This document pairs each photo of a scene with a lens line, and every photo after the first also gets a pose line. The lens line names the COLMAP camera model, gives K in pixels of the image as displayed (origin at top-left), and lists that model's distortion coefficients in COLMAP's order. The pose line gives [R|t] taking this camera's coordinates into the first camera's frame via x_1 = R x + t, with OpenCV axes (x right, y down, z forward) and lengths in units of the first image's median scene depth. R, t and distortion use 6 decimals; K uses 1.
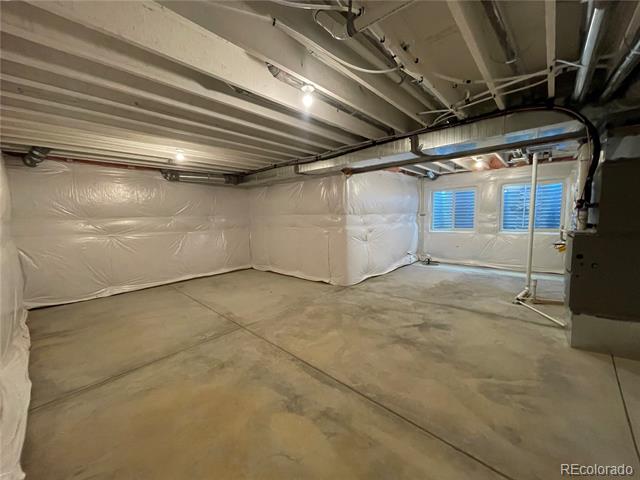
lens RADIAL K [[256.5, 0, 316.7], [0, 256.5, 239.9], [0, 0, 1]] dist [-0.002225, -0.001029]
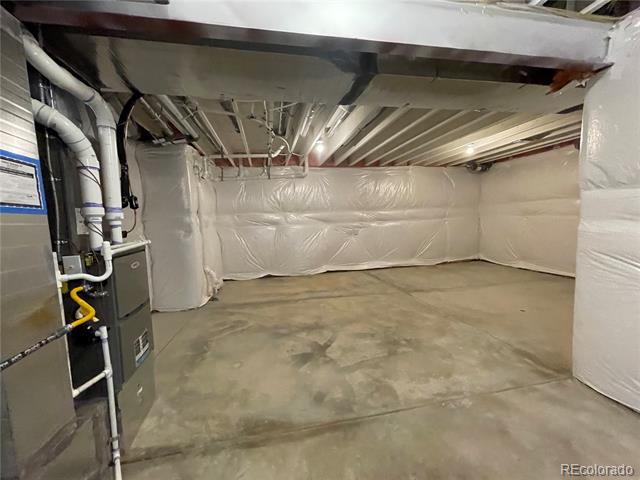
lens RADIAL K [[256.5, 0, 314.6], [0, 256.5, 237.7], [0, 0, 1]] dist [-0.002225, -0.001029]
pose [[-0.601994, 0.111404, -0.790691, 0.751048], [-0.017624, 0.988125, 0.152640, -0.091966], [0.798306, 0.105824, -0.592882, 1.054620]]
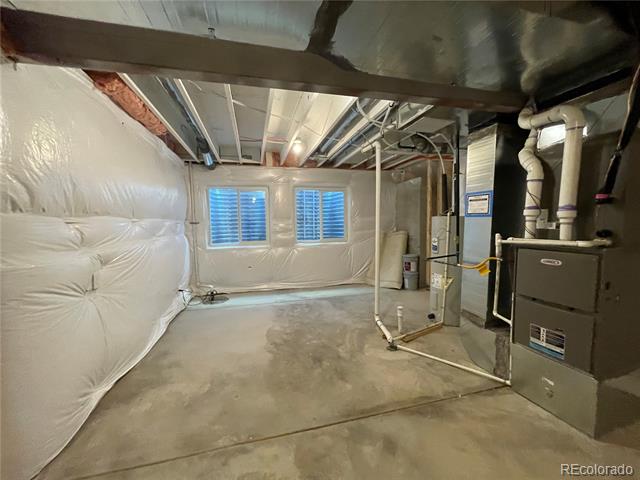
lens RADIAL K [[256.5, 0, 316.7], [0, 256.5, 240.0], [0, 0, 1]] dist [-0.002225, -0.001029]
pose [[0.560008, -0.037983, 0.827616, 0.101257], [0.077074, 0.997005, -0.006395, -0.050431], [-0.824894, 0.067369, 0.561258, 0.702339]]
